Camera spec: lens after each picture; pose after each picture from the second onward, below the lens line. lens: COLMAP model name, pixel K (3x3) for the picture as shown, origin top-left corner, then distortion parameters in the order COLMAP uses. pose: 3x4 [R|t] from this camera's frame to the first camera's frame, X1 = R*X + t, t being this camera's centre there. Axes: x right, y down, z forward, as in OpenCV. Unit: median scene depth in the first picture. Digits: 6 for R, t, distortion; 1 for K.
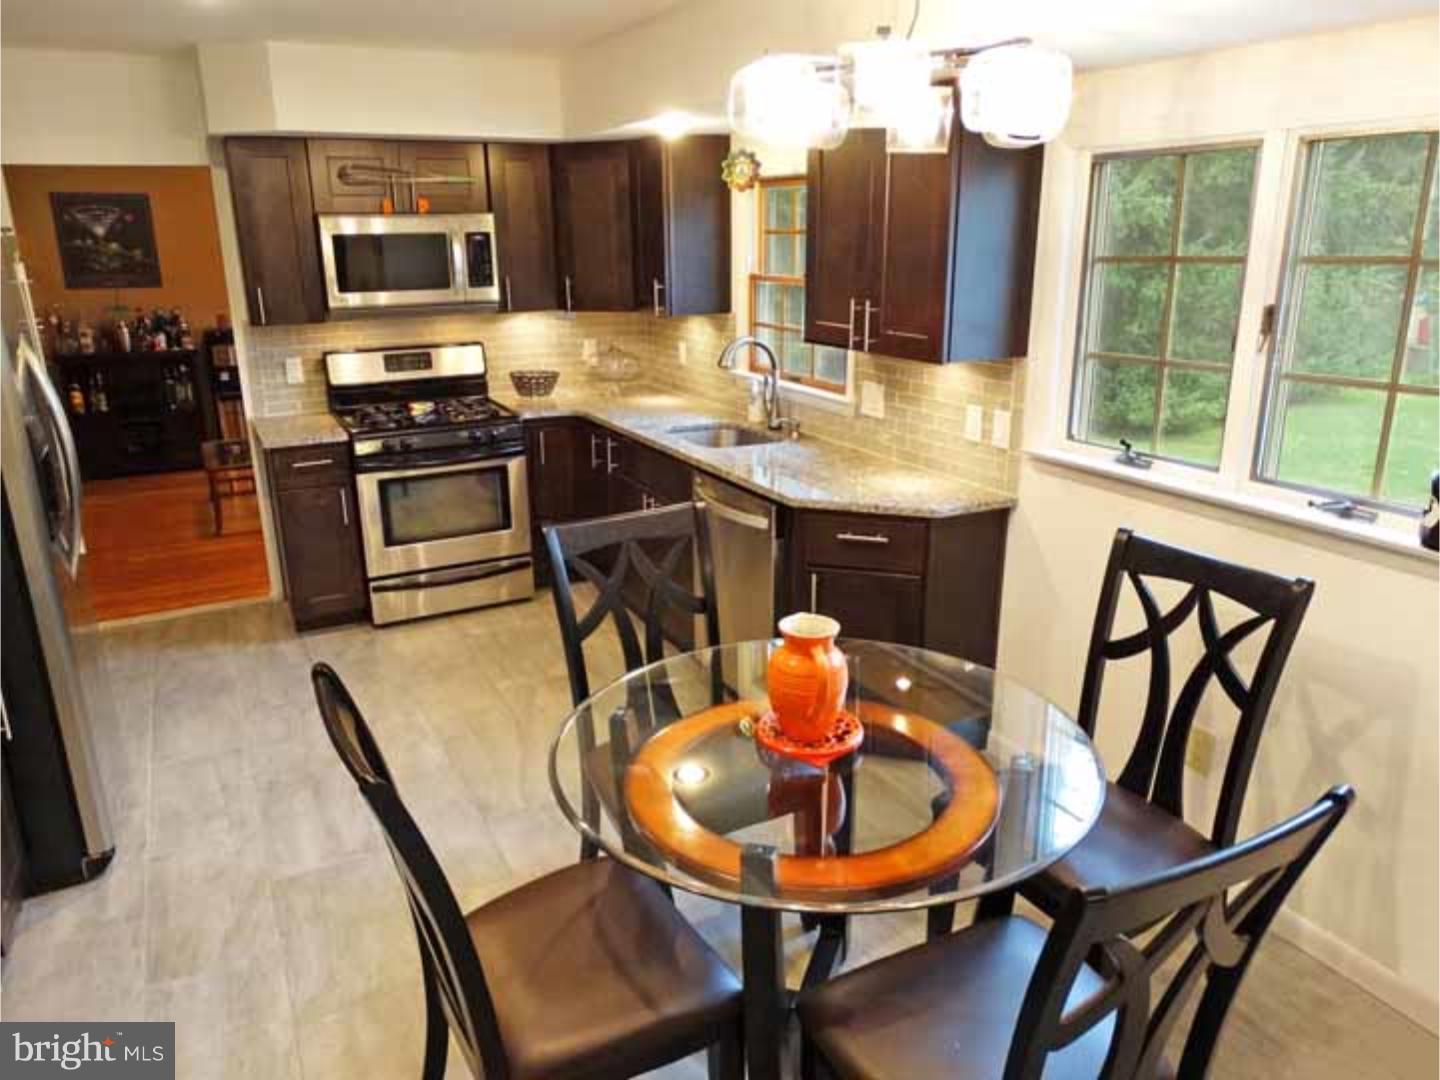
lens RADIAL K [[1034.6, 0, 686.8], [0, 1034.6, 517.5], [0, 0, 1]] dist [0.080664, -0.001807]
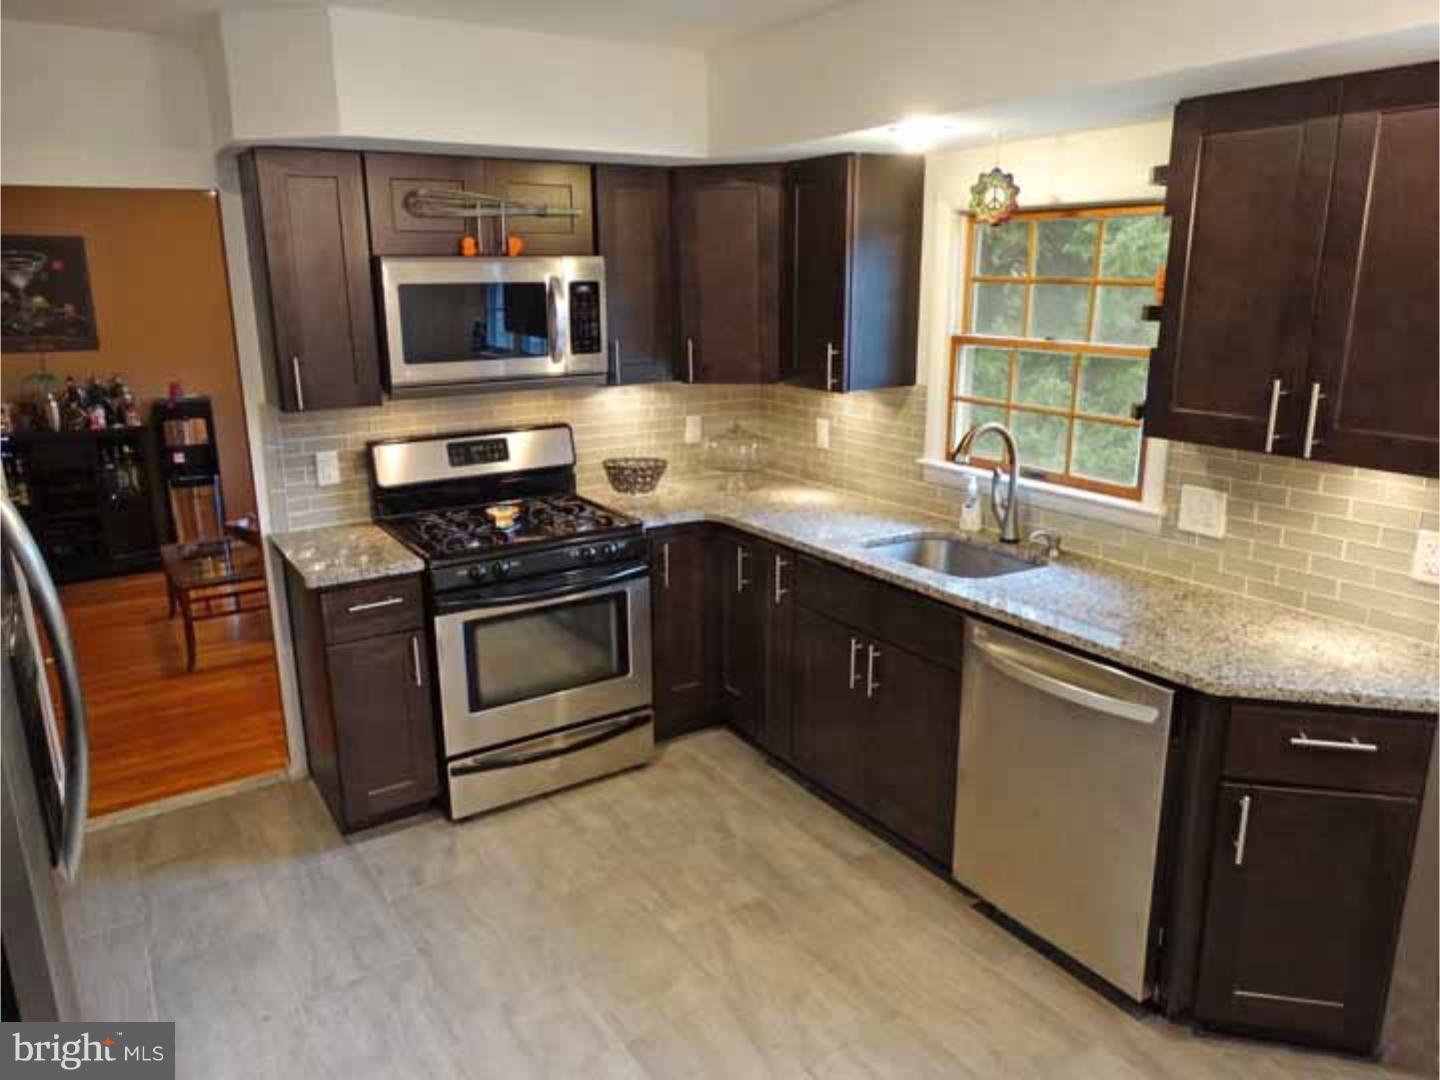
lens RADIAL K [[1023.4, 0, 720.0], [0, 1023.4, 540.0], [0, 0, 1]] dist [0.026706, 0.000079]
pose [[0.993136, -0.021914, 0.114896, -0.187954], [0.024672, 0.999439, -0.022633, -0.067911], [-0.114336, 0.025312, 0.993120, 0.260851]]
